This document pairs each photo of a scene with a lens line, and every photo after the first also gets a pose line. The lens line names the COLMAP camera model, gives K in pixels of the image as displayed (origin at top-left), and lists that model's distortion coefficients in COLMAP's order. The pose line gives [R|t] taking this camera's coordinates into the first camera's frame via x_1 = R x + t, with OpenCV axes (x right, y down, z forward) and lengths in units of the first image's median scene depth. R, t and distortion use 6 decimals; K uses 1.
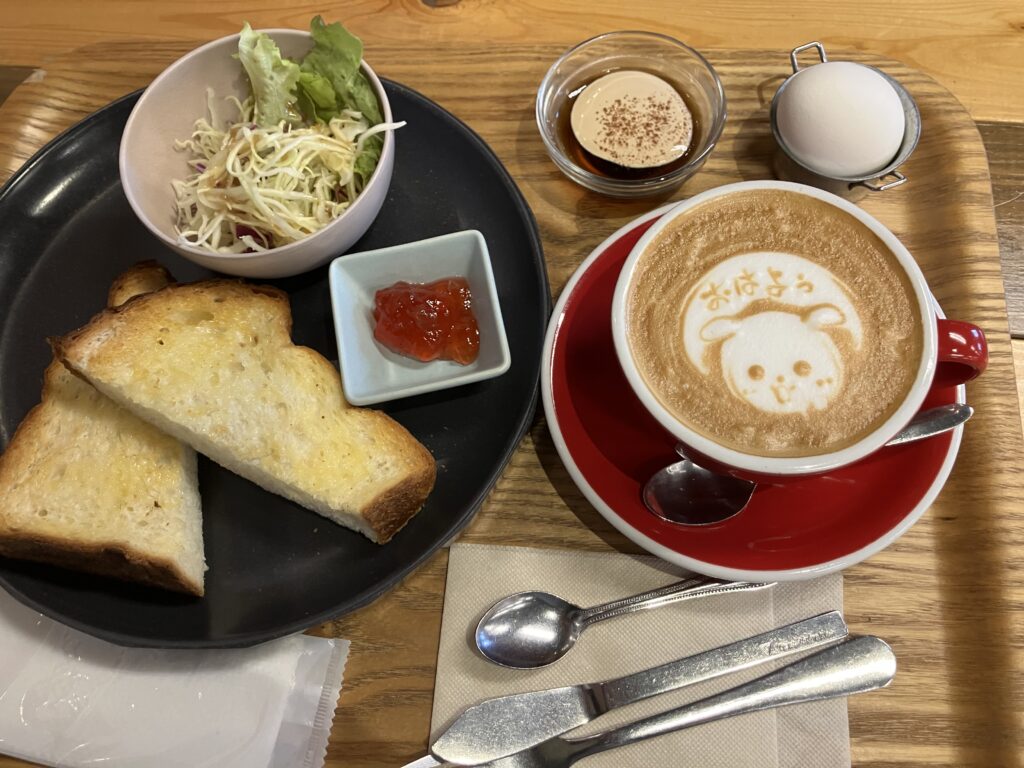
lens RADIAL K [[829.9, 0, 508.4], [0, 829.9, 384.1], [0, 0, 1]] dist [0.012304, -0.047691]
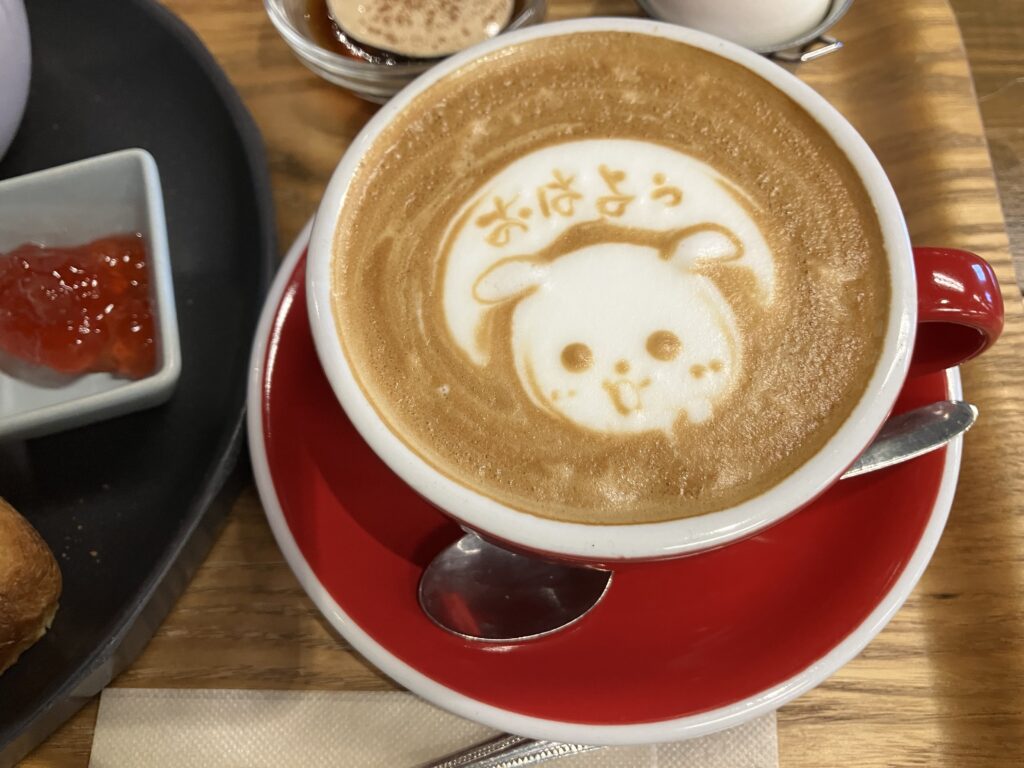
lens RADIAL K [[829.9, 0, 512.5], [0, 829.9, 383.5], [0, 0, 1]] dist [0.012304, -0.047691]
pose [[0.997423, -0.047975, 0.053353, 0.218323], [0.049742, 0.998240, -0.032288, 0.016061], [-0.051710, 0.034858, 0.998054, 0.464053]]
